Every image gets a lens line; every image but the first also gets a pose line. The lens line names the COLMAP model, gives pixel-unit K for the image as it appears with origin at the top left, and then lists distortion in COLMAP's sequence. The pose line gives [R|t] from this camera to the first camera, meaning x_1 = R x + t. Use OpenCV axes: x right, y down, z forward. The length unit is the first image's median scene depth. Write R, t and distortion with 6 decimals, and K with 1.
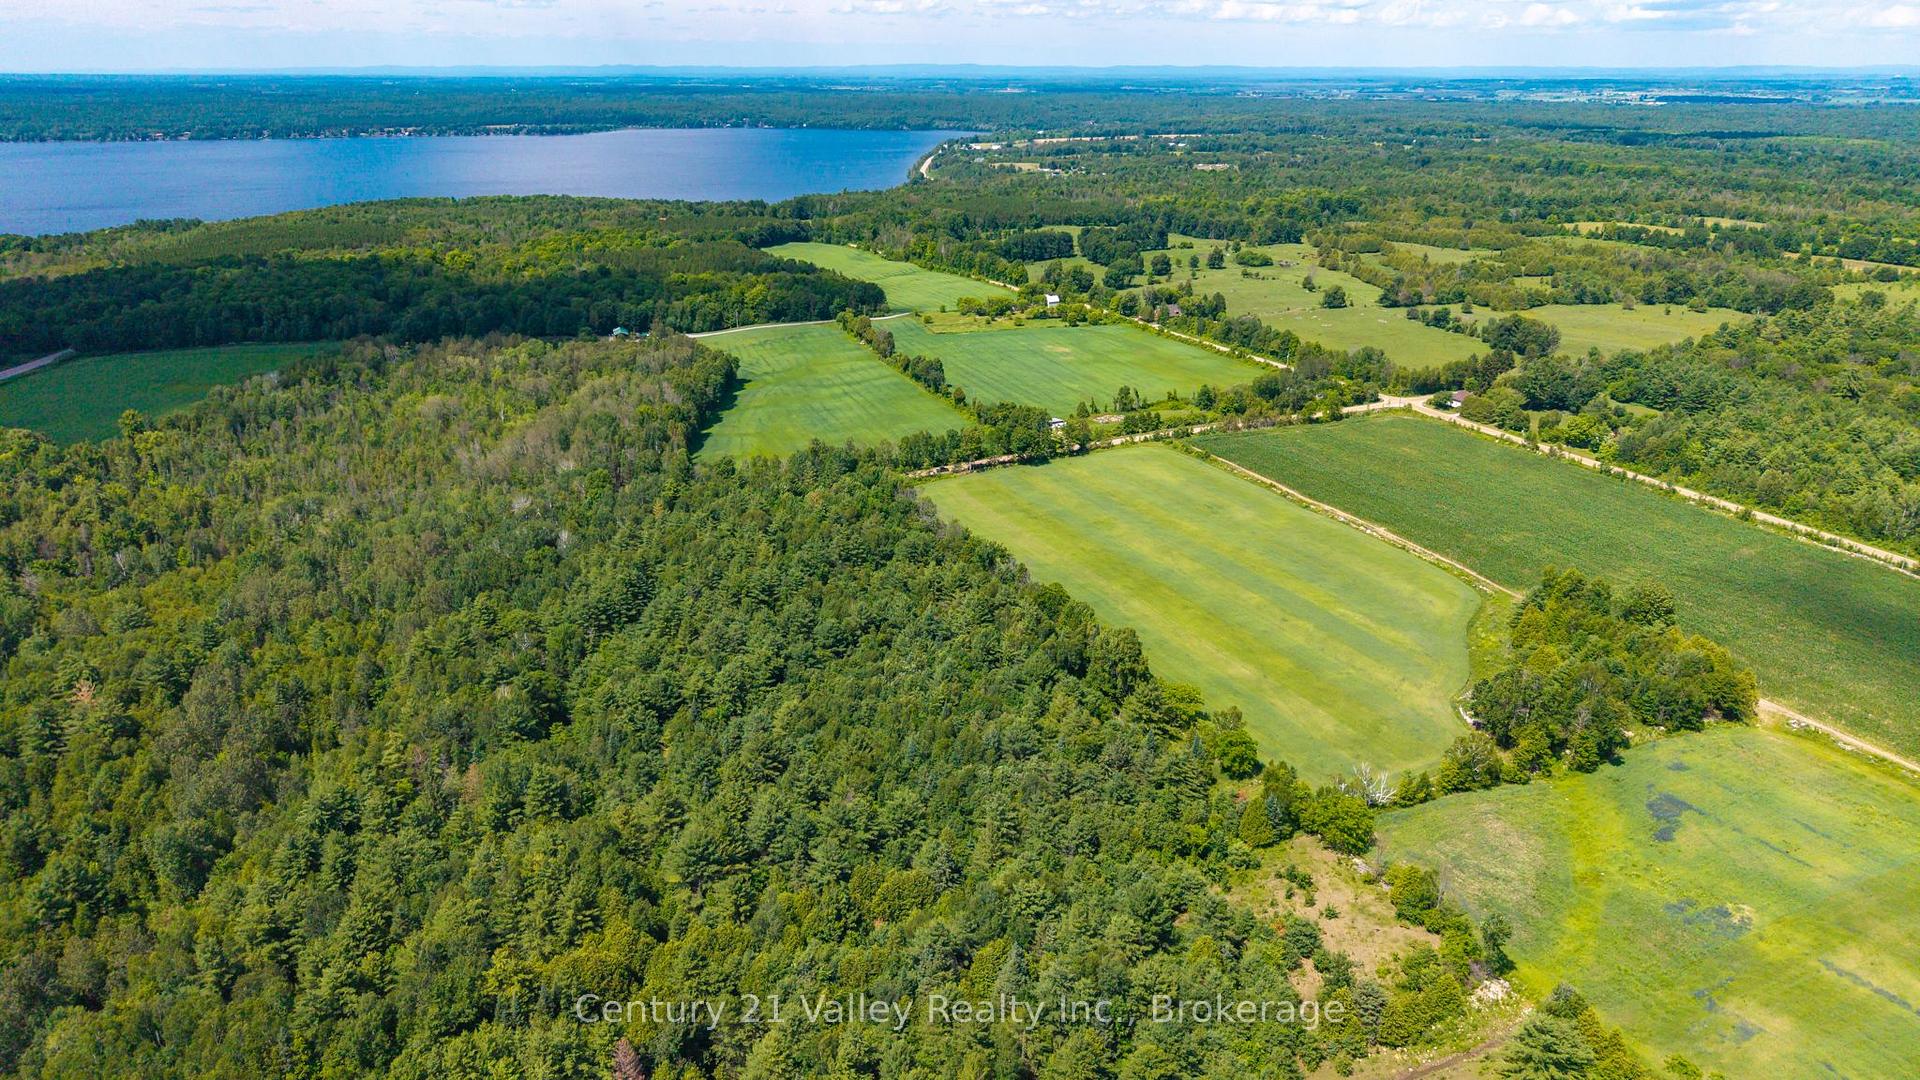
lens RADIAL K [[1285.9, 0, 954.9], [0, 1285.9, 548.4], [0, 0, 1]] dist [0.007920, -0.006080]
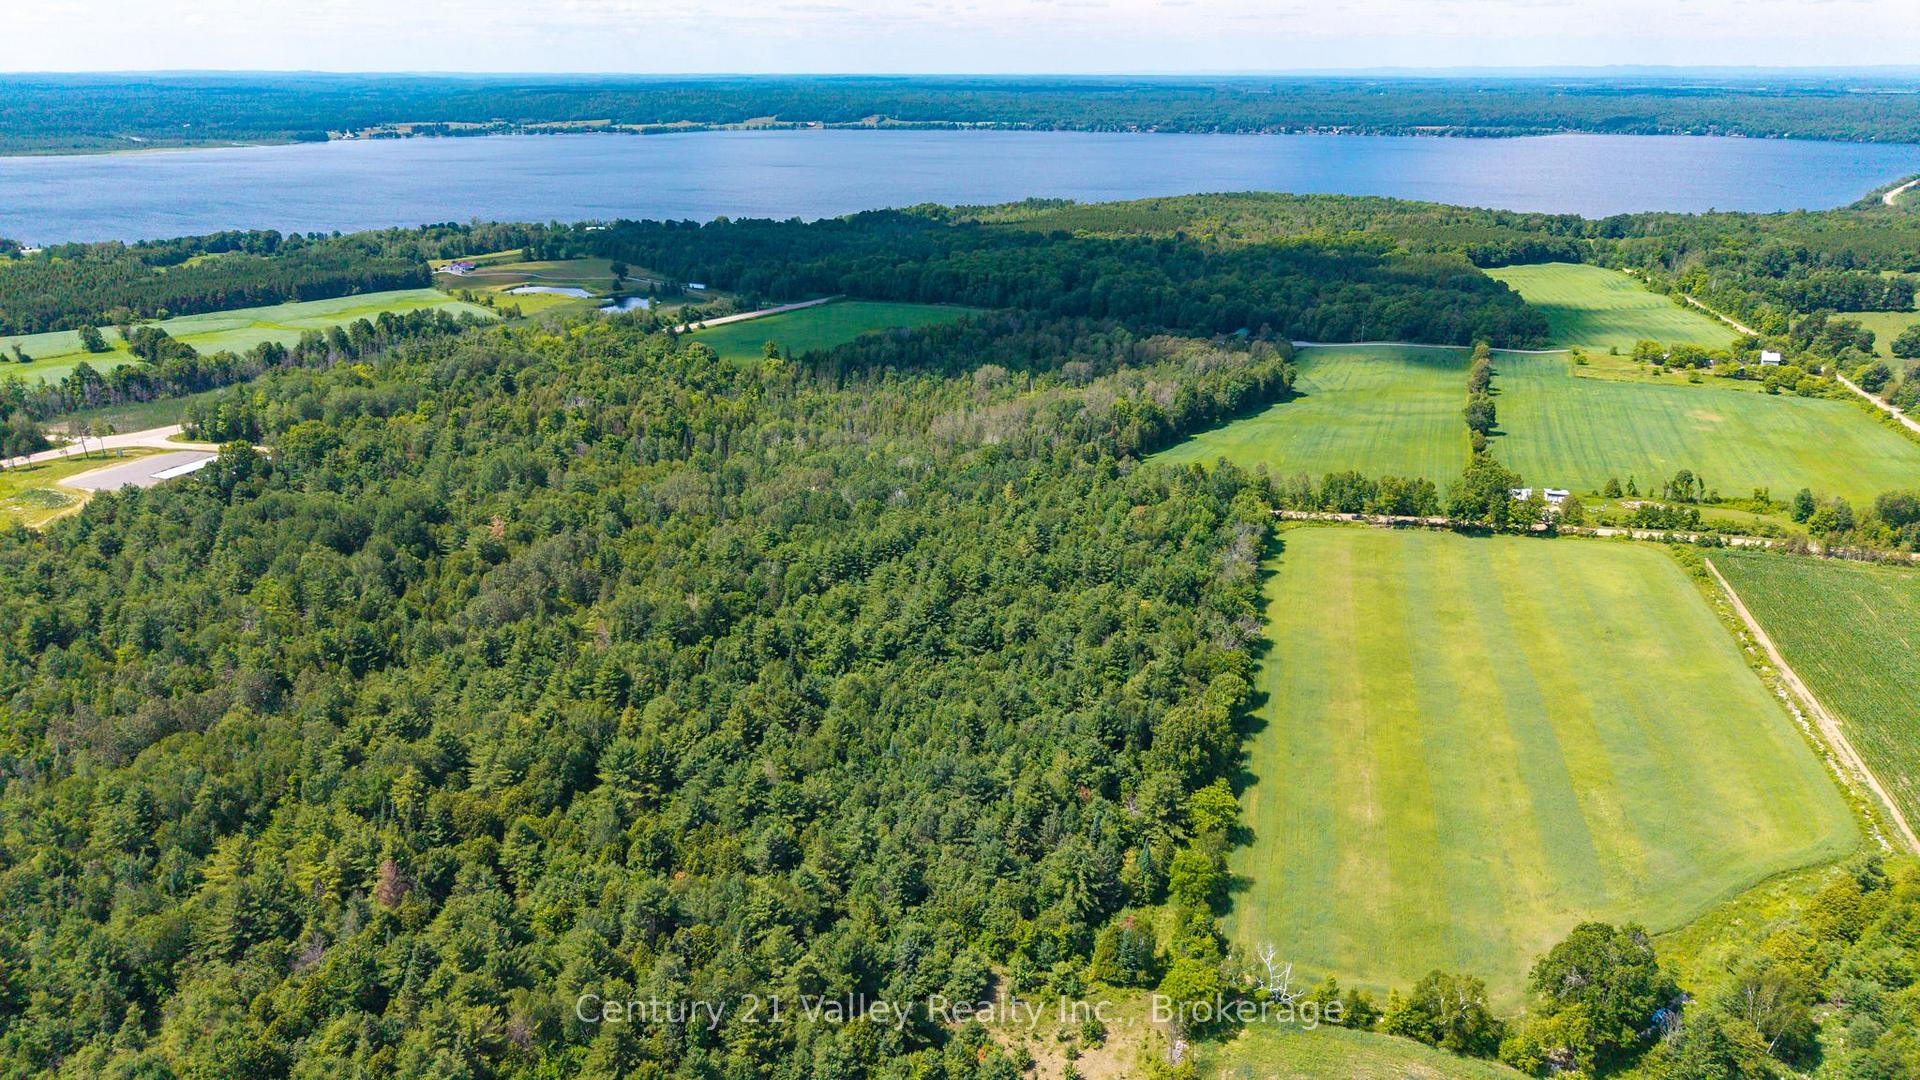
lens RADIAL K [[1285.9, 0, 967.7], [0, 1285.9, 526.9], [0, 0, 1]] dist [0.007920, -0.006080]
pose [[0.766179, 0.214316, -0.605837, 0.347434], [-0.223625, 0.972746, 0.061301, -0.052492], [0.602463, 0.088513, 0.793223, 0.134091]]
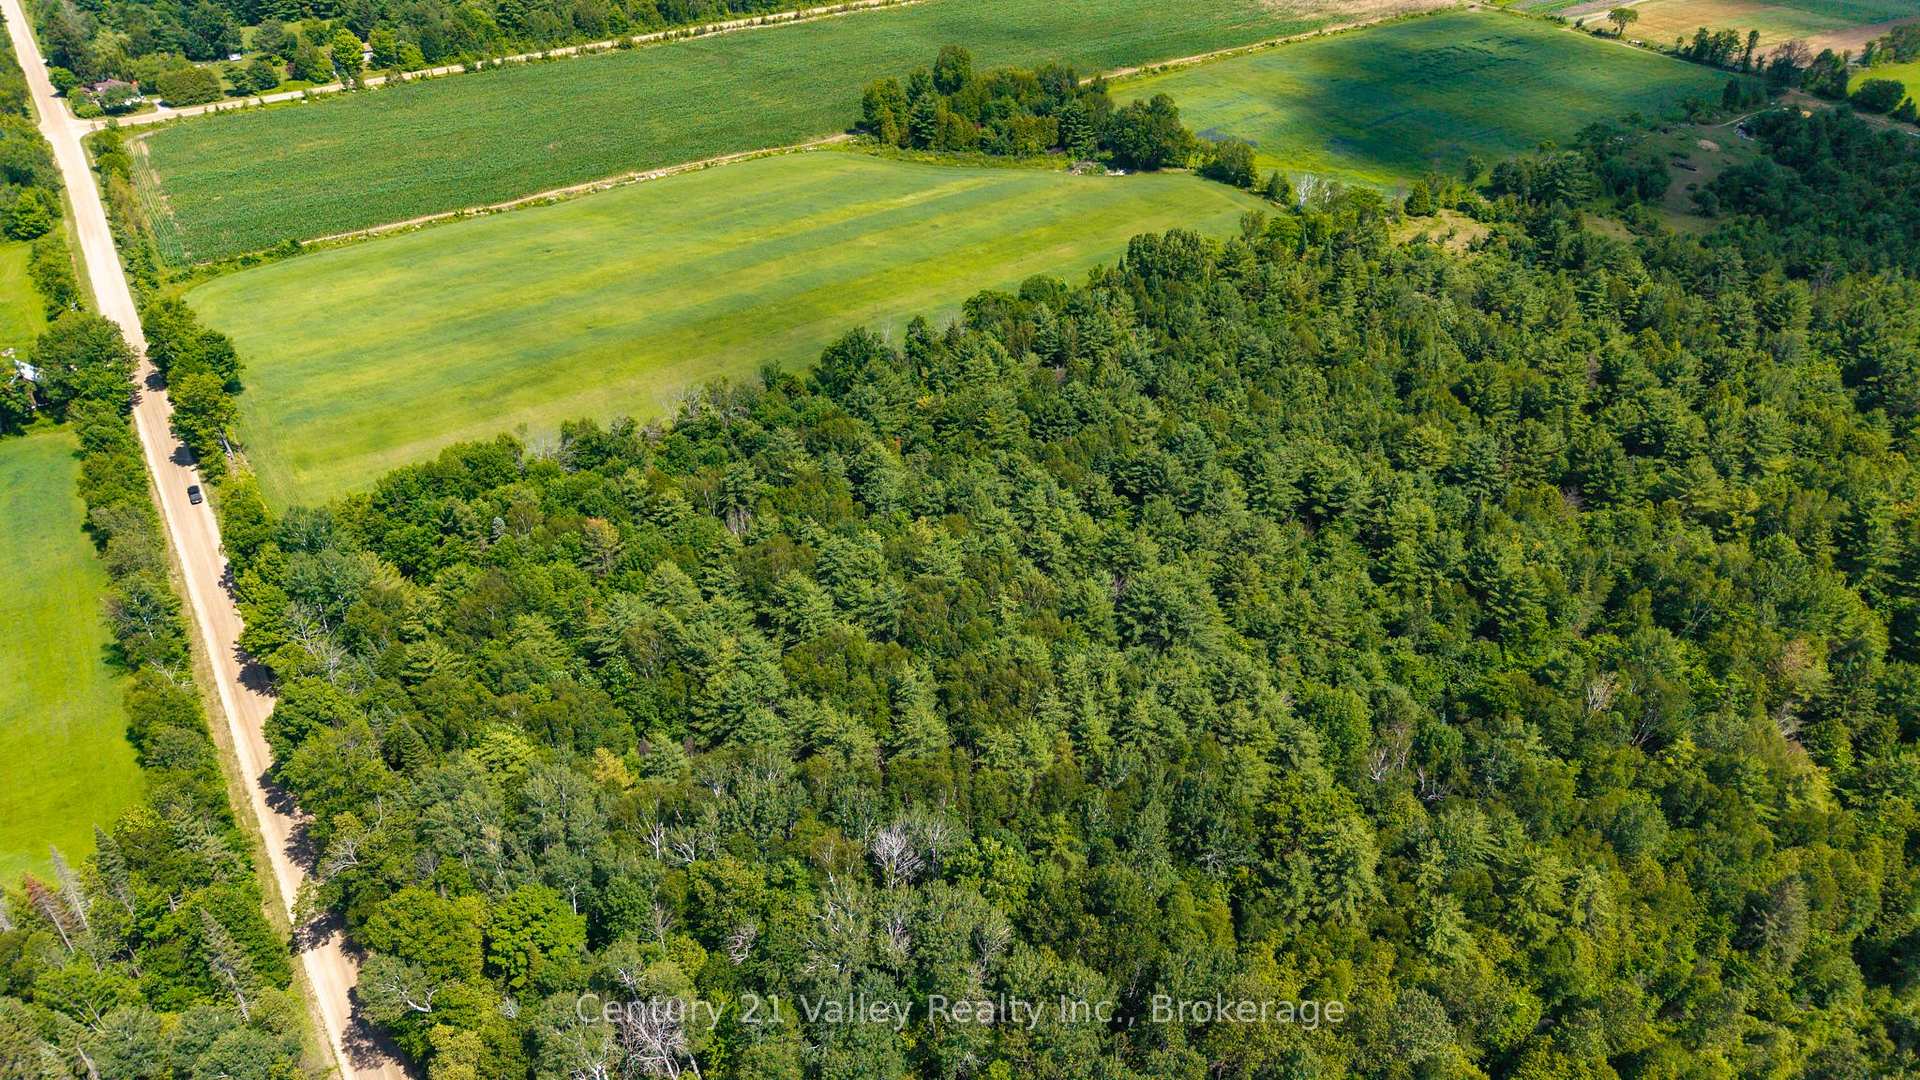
lens RADIAL K [[1285.9, 0, 964.7], [0, 1285.9, 538.1], [0, 0, 1]] dist [0.007920, -0.006080]
pose [[-0.162167, -0.578765, 0.799208, -0.467614], [0.346311, 0.725029, 0.595316, -0.247189], [-0.923997, 0.373315, 0.082857, 0.765580]]
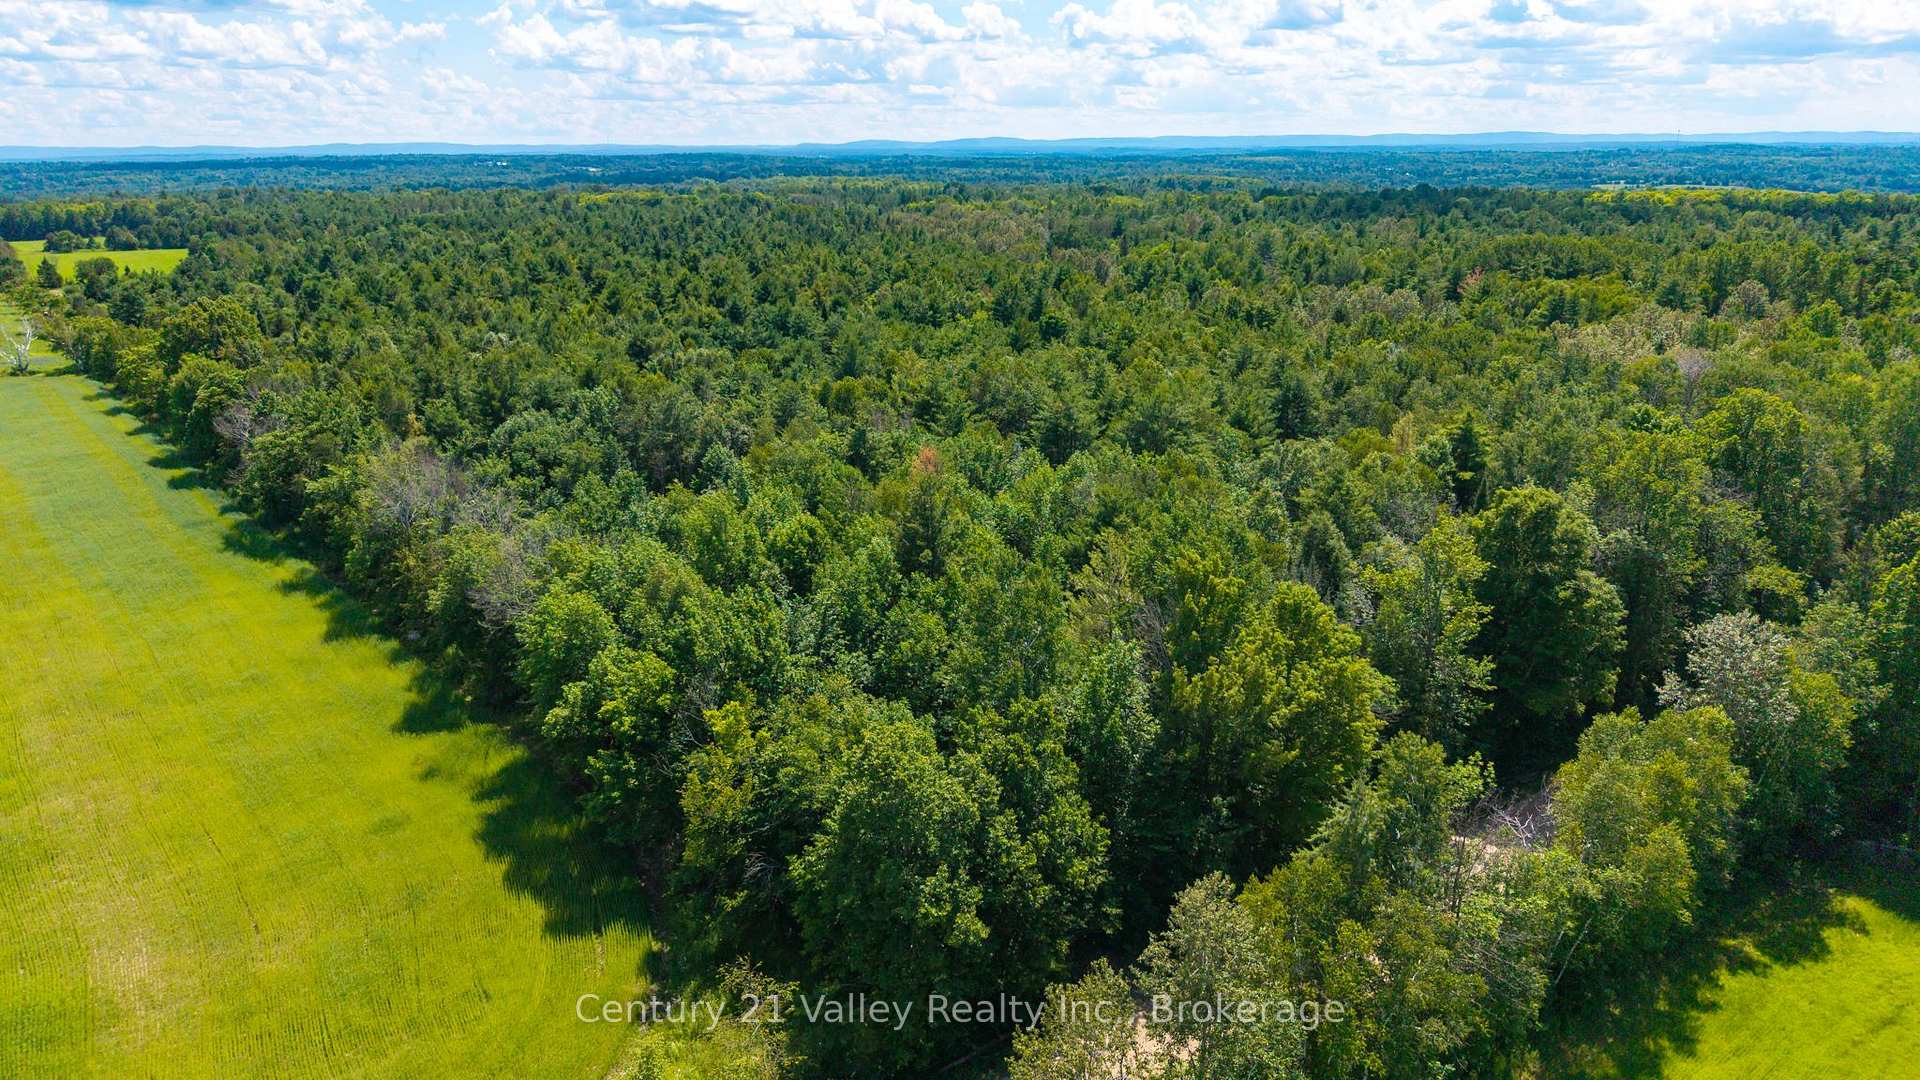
lens RADIAL K [[1285.9, 0, 965.7], [0, 1285.9, 537.8], [0, 0, 1]] dist [0.007920, -0.006080]
pose [[-0.967535, 0.080725, -0.239498, -0.048394], [-0.081389, 0.797619, 0.597646, -0.170867], [0.239272, 0.597736, -0.765154, 1.110365]]
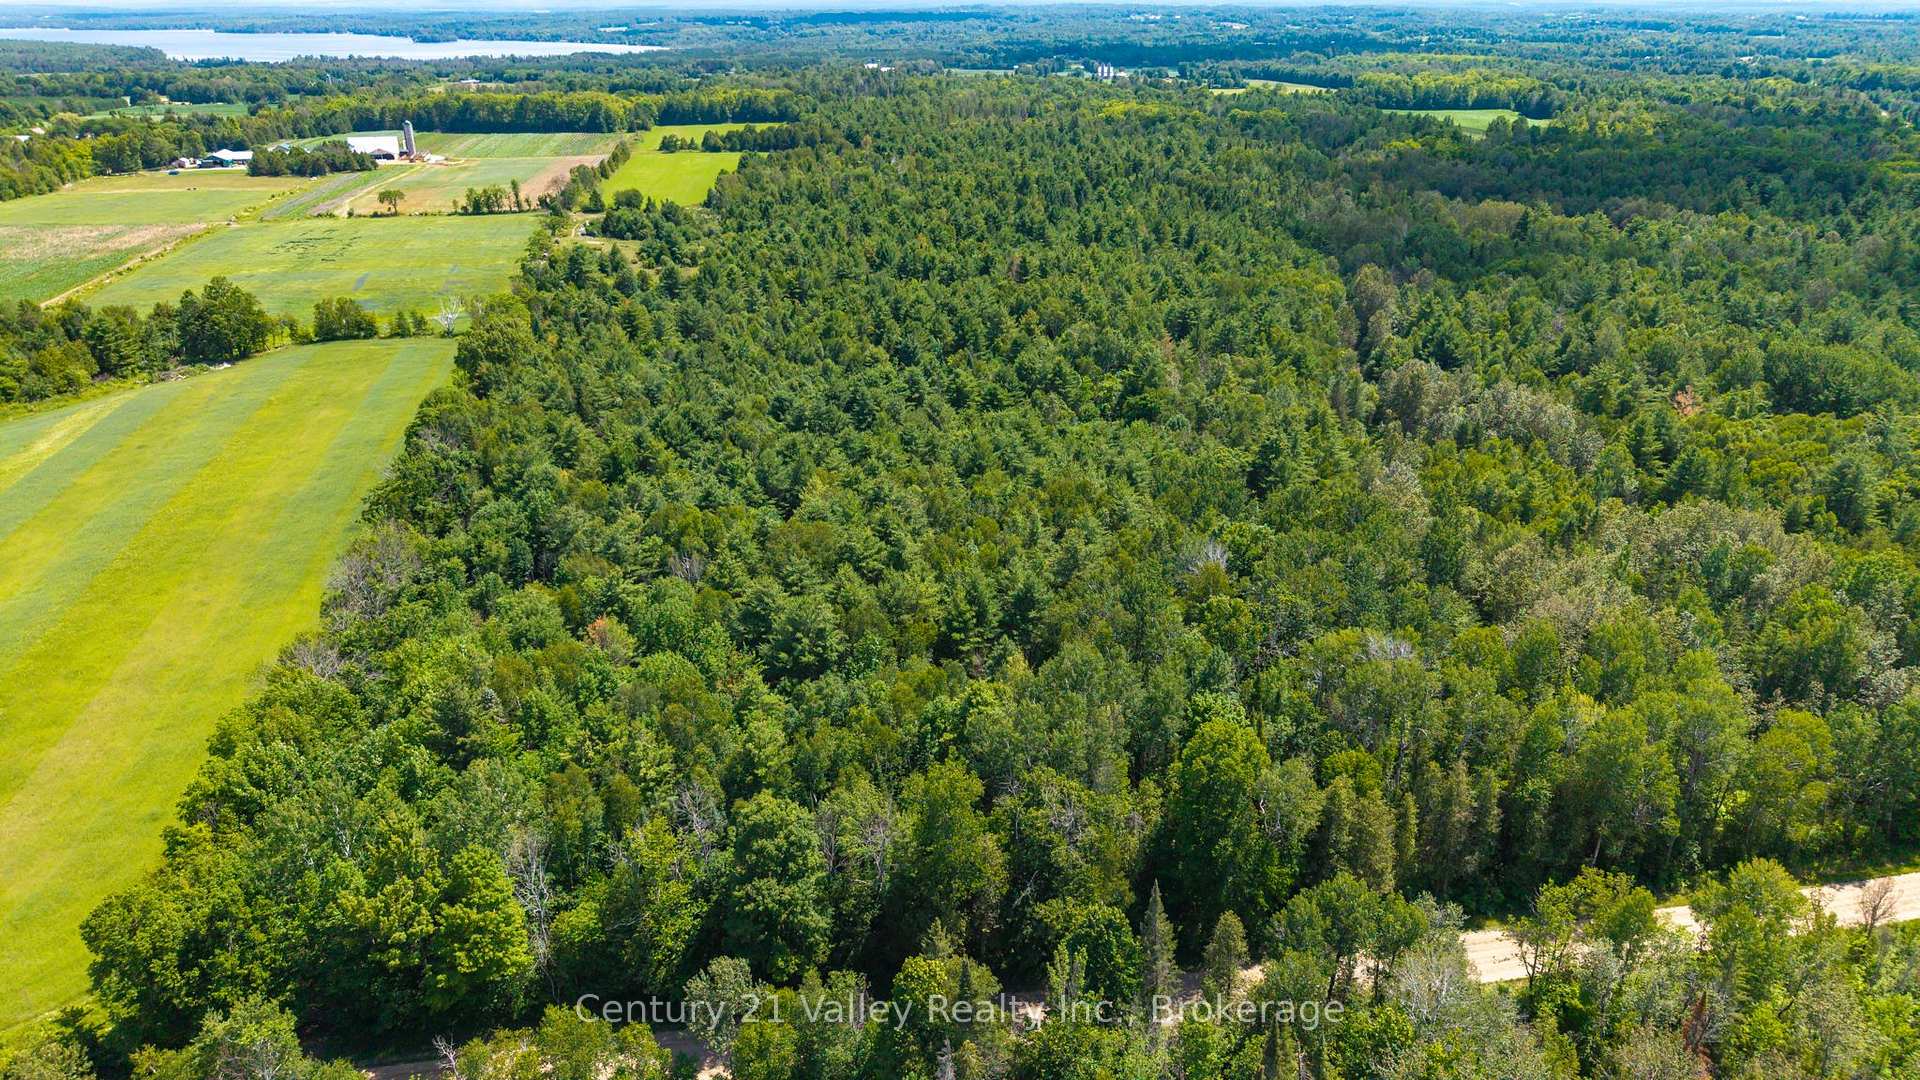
lens RADIAL K [[1285.9, 0, 963.1], [0, 1285.9, 538.5], [0, 0, 1]] dist [0.007920, -0.006080]
pose [[-0.972392, -0.087109, 0.216487, -0.261873], [0.086470, 0.727168, 0.680991, -0.271189], [-0.216743, 0.680910, -0.699560, 1.109460]]
